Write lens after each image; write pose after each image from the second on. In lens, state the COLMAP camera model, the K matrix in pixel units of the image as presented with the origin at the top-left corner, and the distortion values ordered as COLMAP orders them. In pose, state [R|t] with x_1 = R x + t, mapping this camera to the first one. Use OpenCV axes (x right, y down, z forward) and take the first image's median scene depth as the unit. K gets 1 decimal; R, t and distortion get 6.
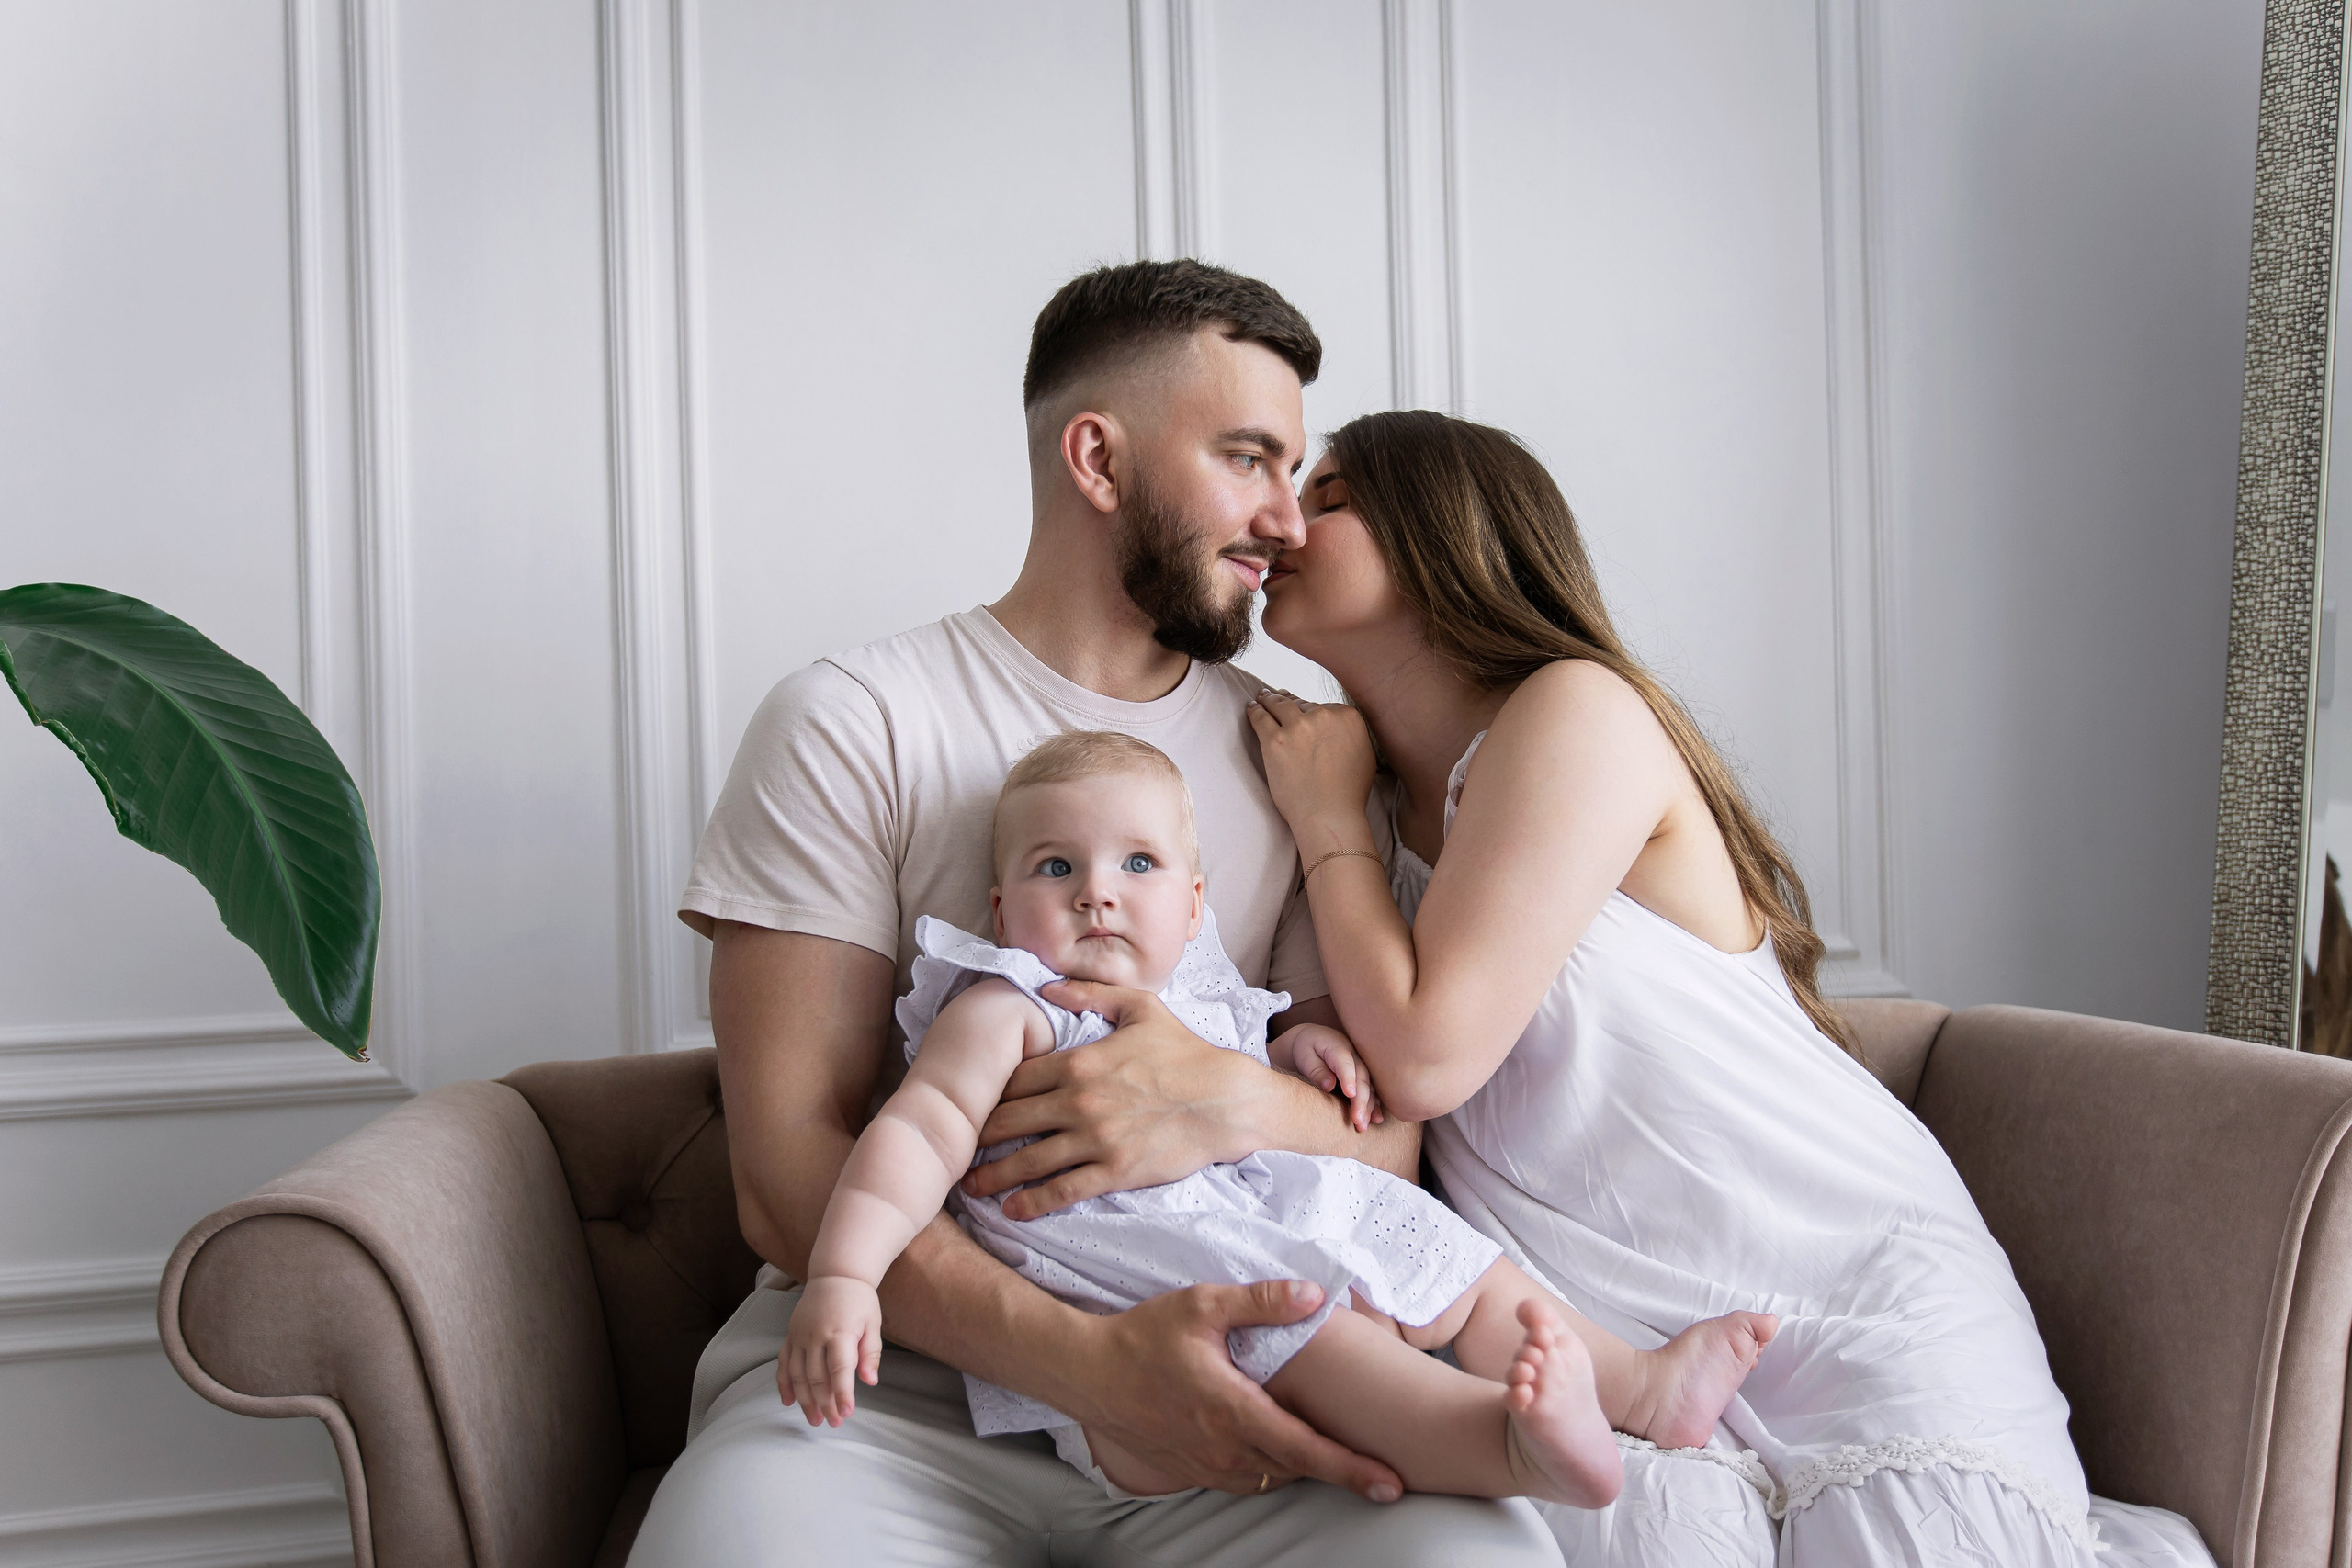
lens RADIAL K [[1923.3, 0, 1194.4], [0, 1923.3, 797.4], [0, 0, 1]] dist [-0.016869, 0.008245]
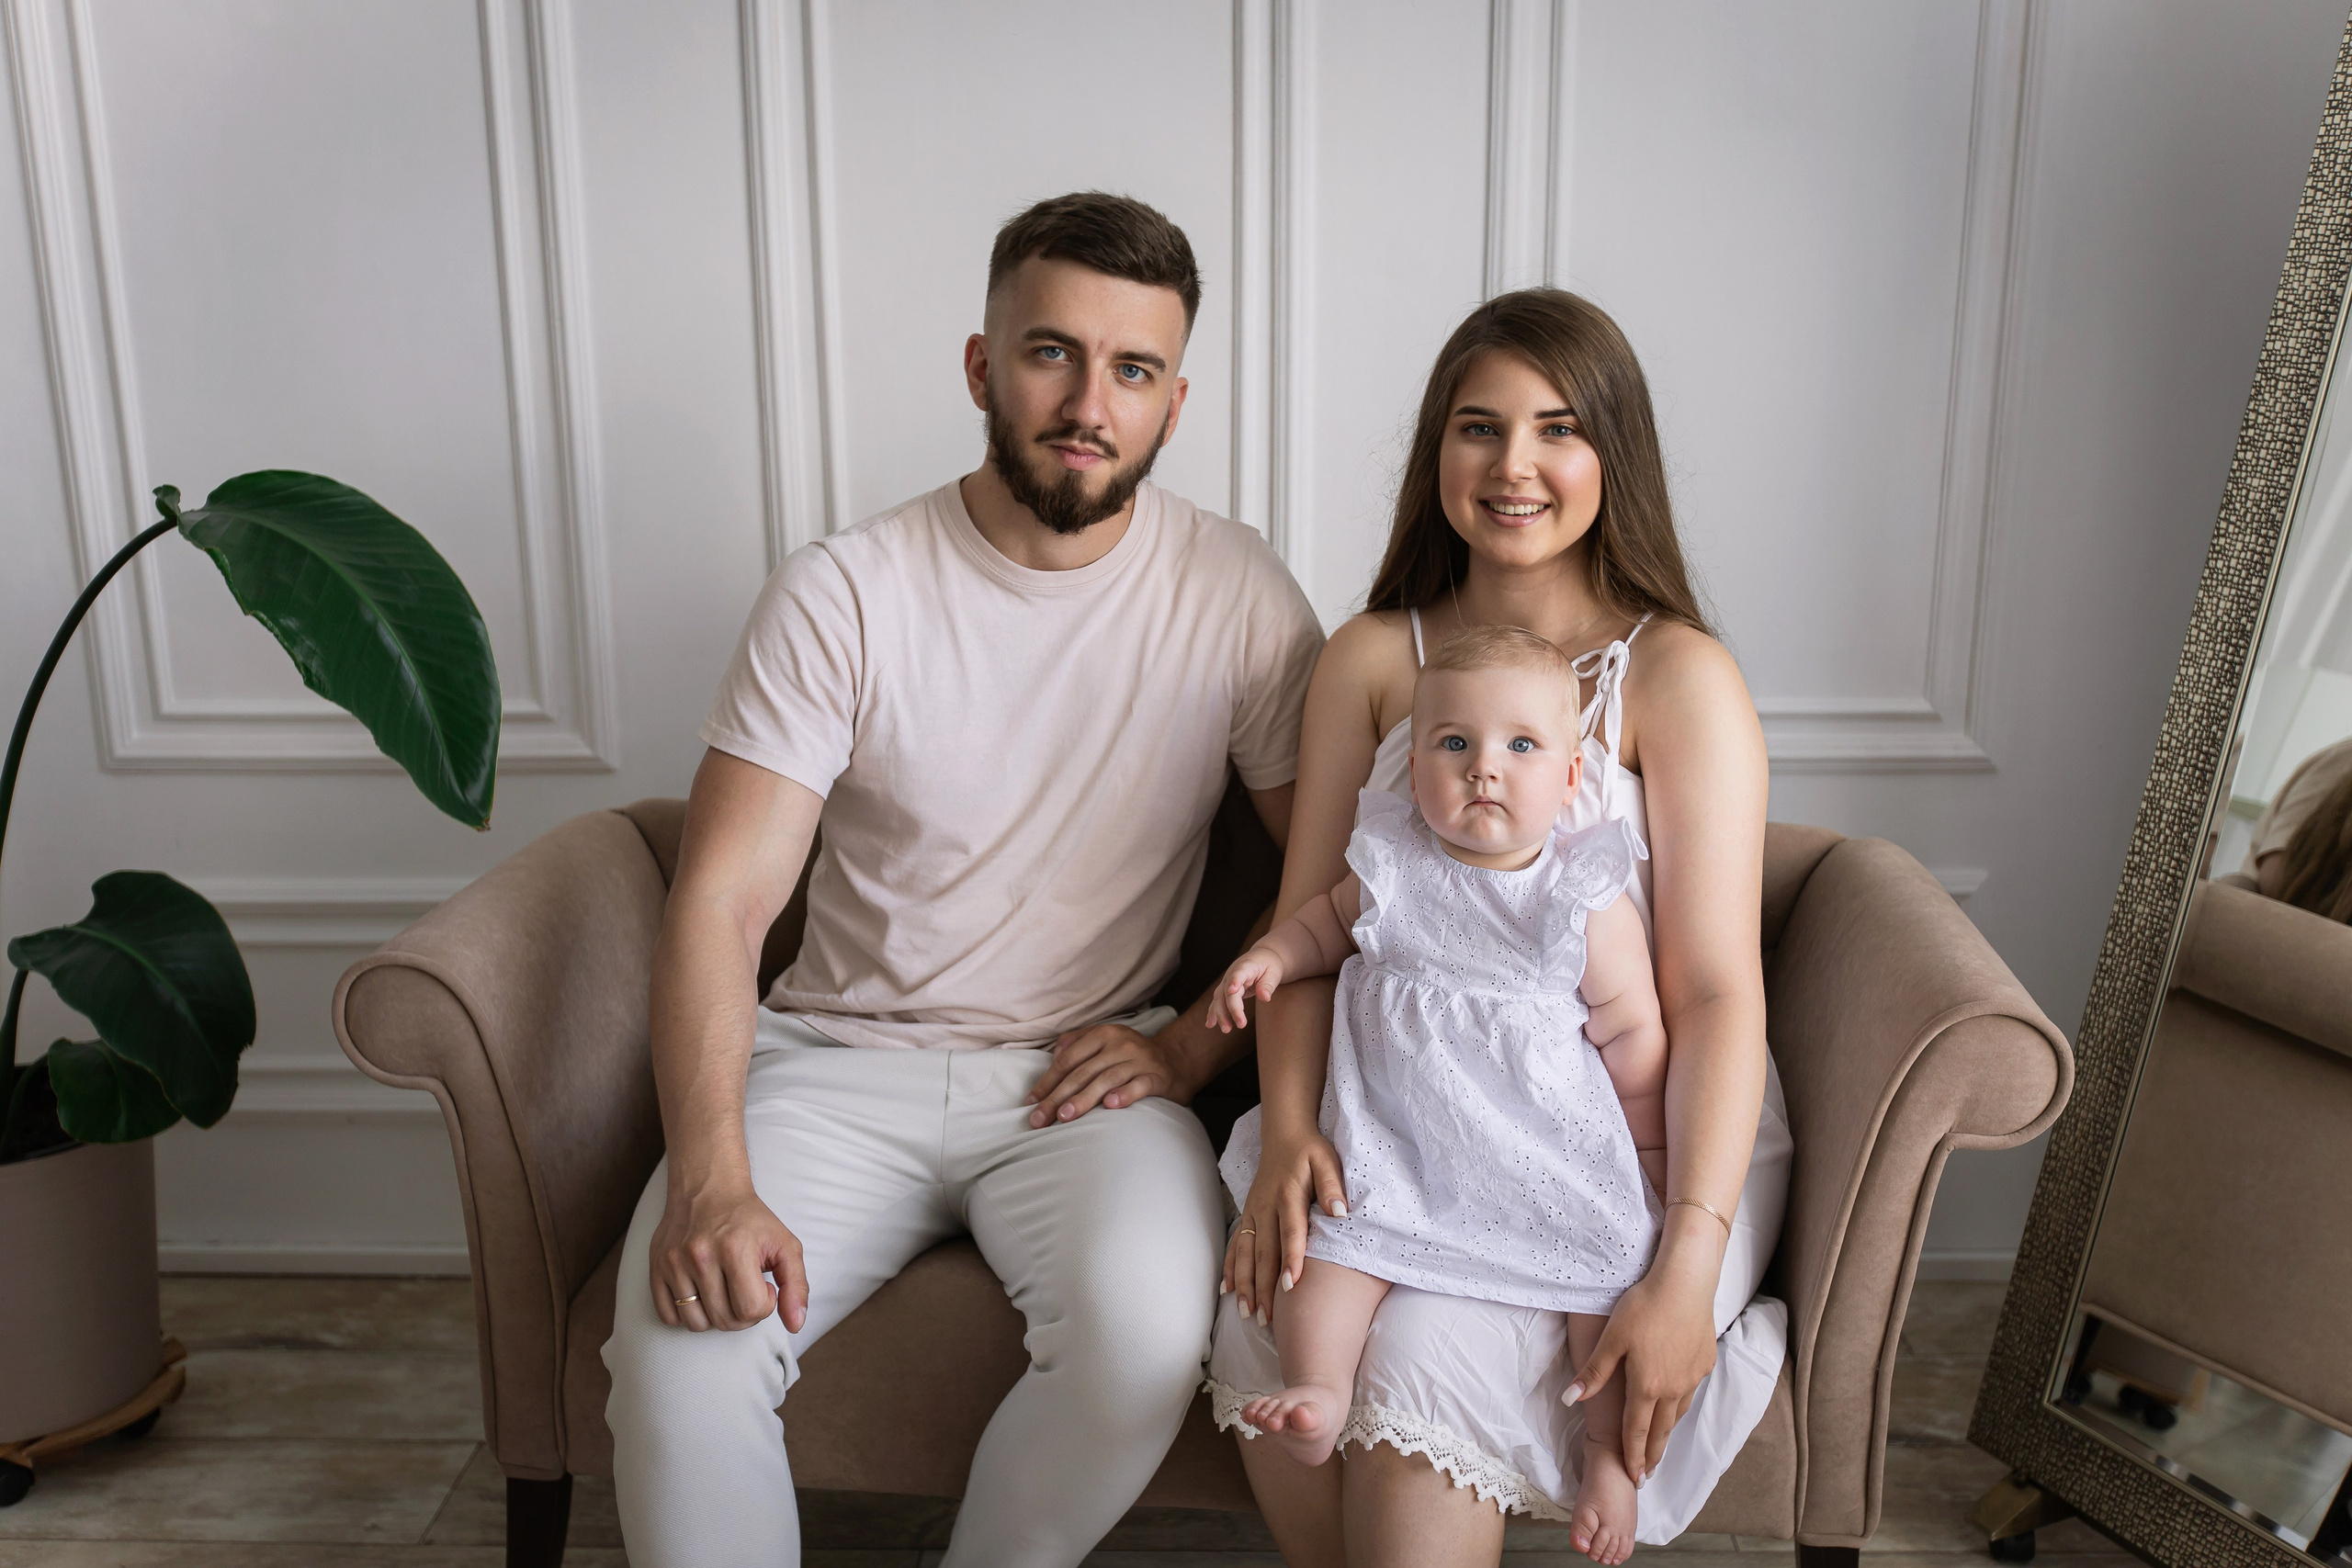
lens RADIAL K [[2293.4, 0, 1230.5], [0, 2293.4, 779.4], [0, 0, 1]] dist [-0.015750, 0.000000]
pose [[0.969636, 0.086093, -0.228897, 0.494460], [-0.025265, 0.966242, 0.256396, -0.354883], [0.243244, -0.242828, 0.939078, -0.451833]]
